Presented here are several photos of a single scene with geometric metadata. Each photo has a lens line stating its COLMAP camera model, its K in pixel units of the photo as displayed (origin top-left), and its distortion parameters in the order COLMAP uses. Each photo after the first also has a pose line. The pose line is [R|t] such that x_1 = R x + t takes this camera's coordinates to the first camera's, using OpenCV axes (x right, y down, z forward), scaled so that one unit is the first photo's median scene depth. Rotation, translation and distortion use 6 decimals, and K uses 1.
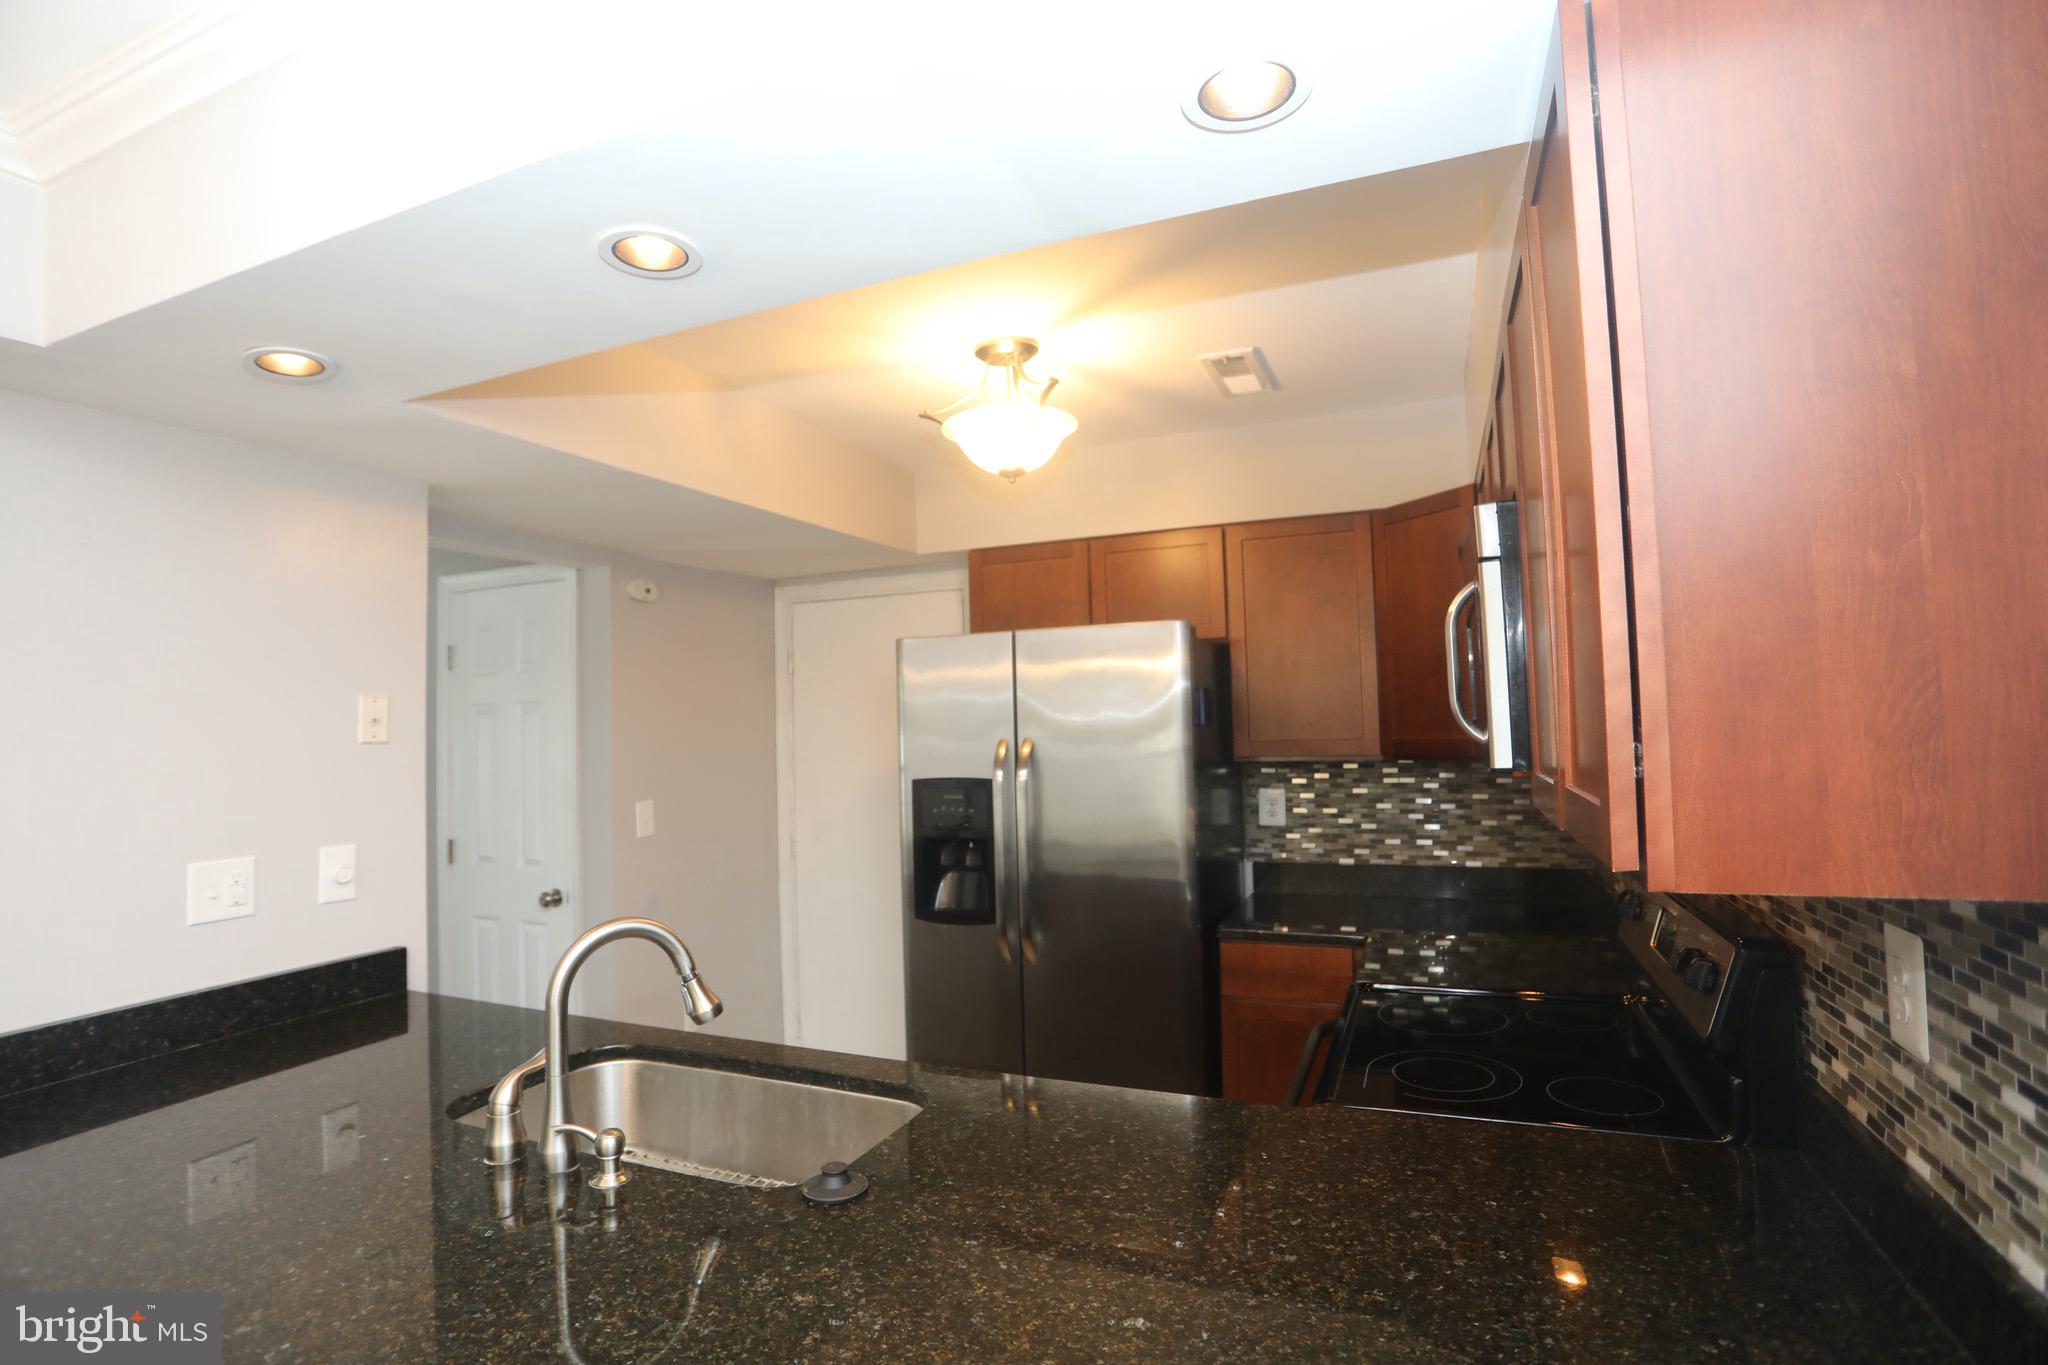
lens RADIAL K [[1000.1, 0, 1036.3], [0, 1000.1, 673.9], [0, 0, 1]] dist [-0.062145, 0.023996]
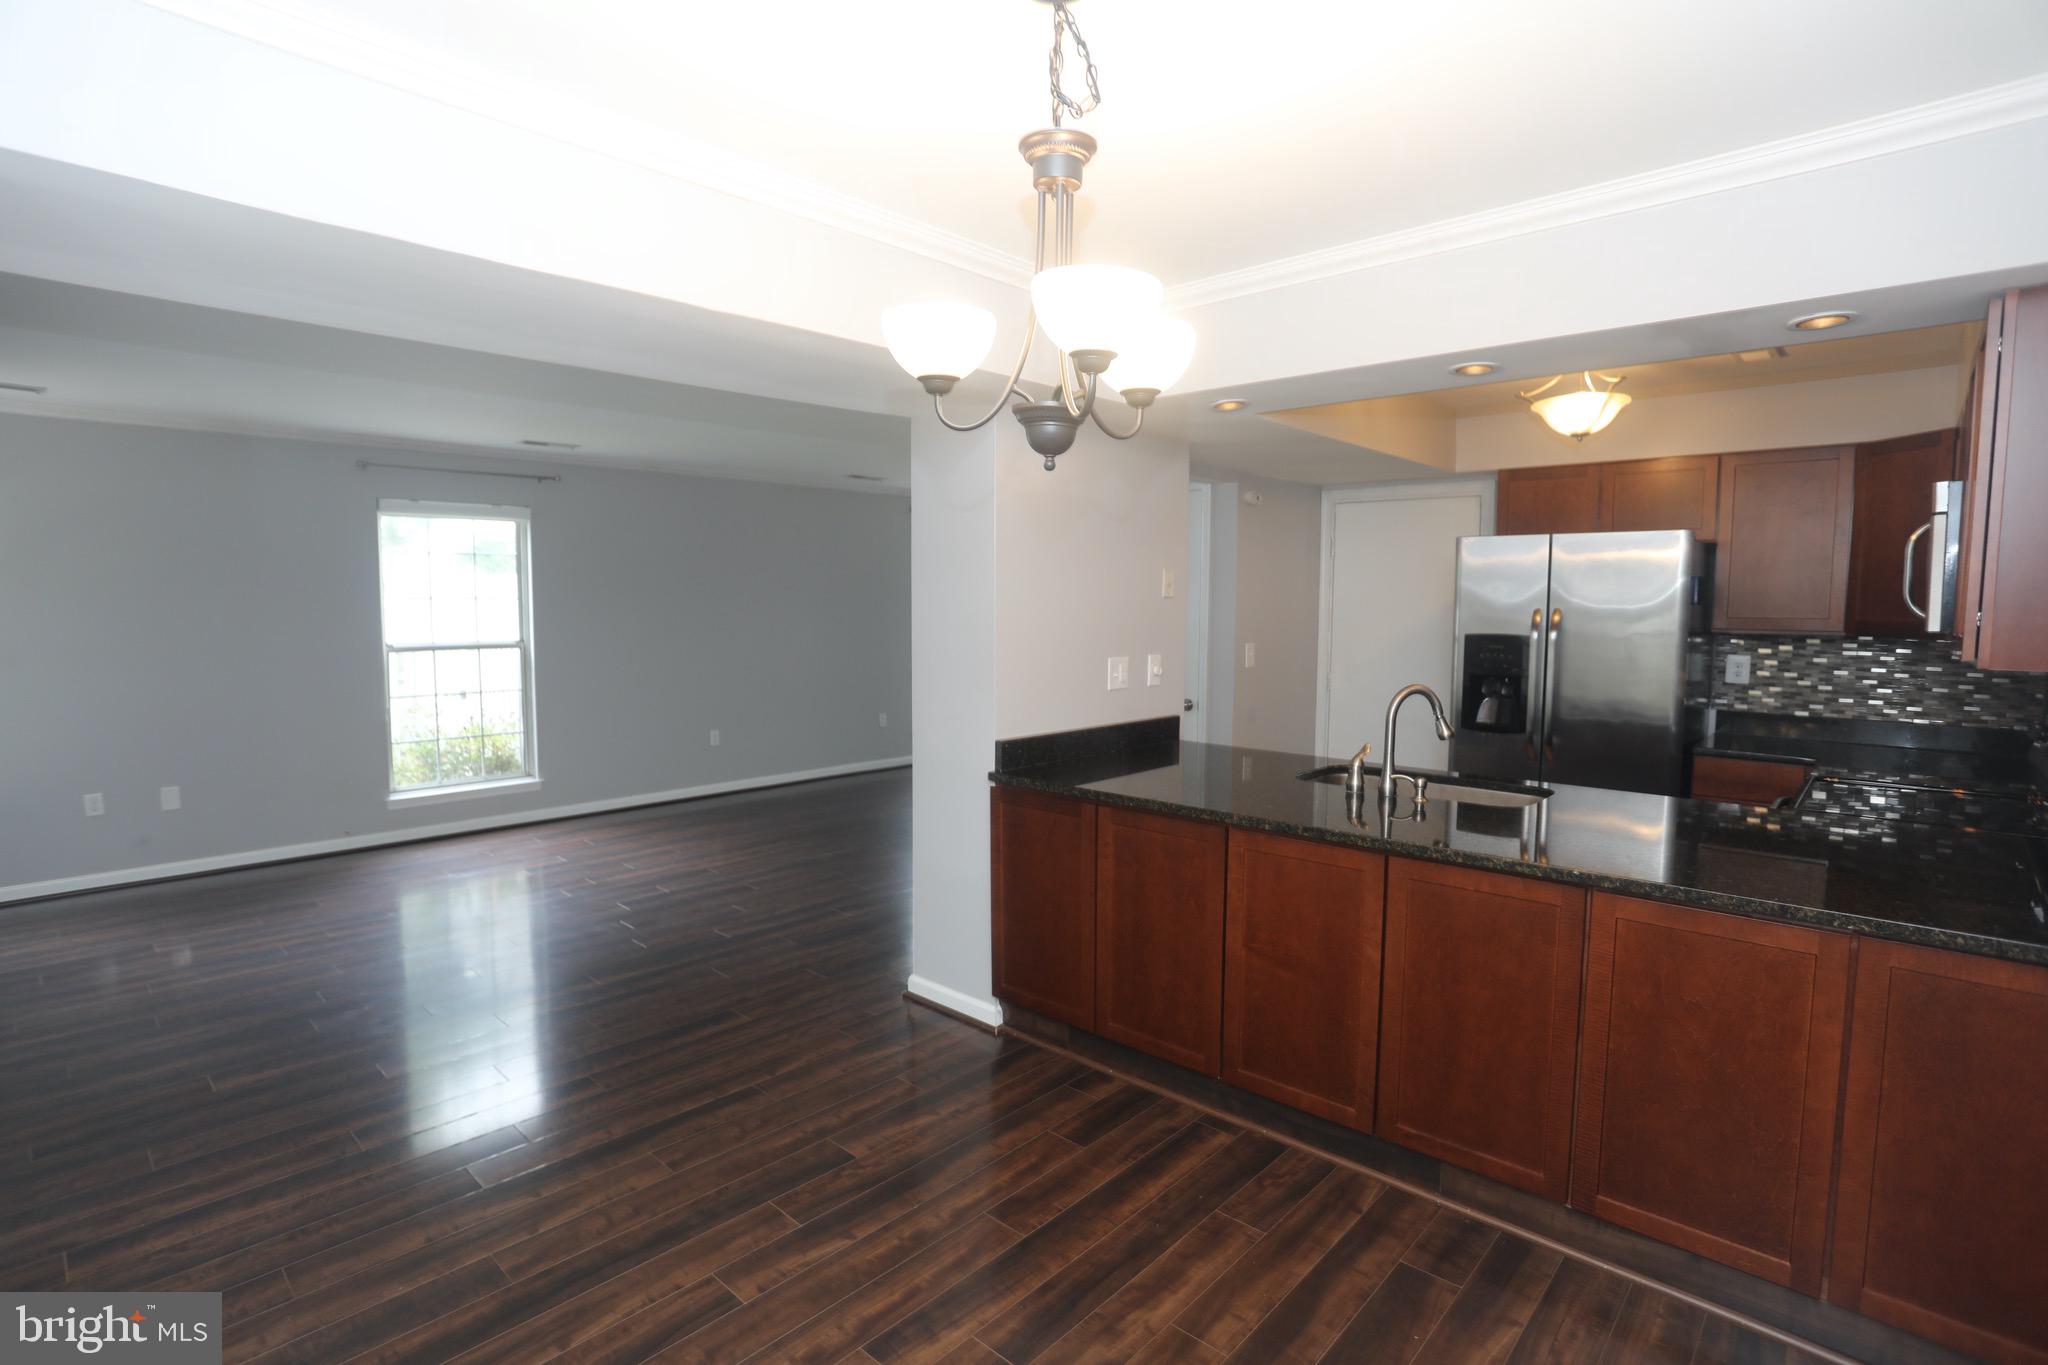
lens RADIAL K [[1000.1, 0, 1029.2], [0, 1000.1, 686.7], [0, 0, 1]] dist [-0.062145, 0.023996]
pose [[0.936725, 0.058300, -0.345177, -0.198165], [-0.009013, 0.989724, 0.142704, -0.017787], [0.349950, -0.130564, 0.927625, -0.527196]]
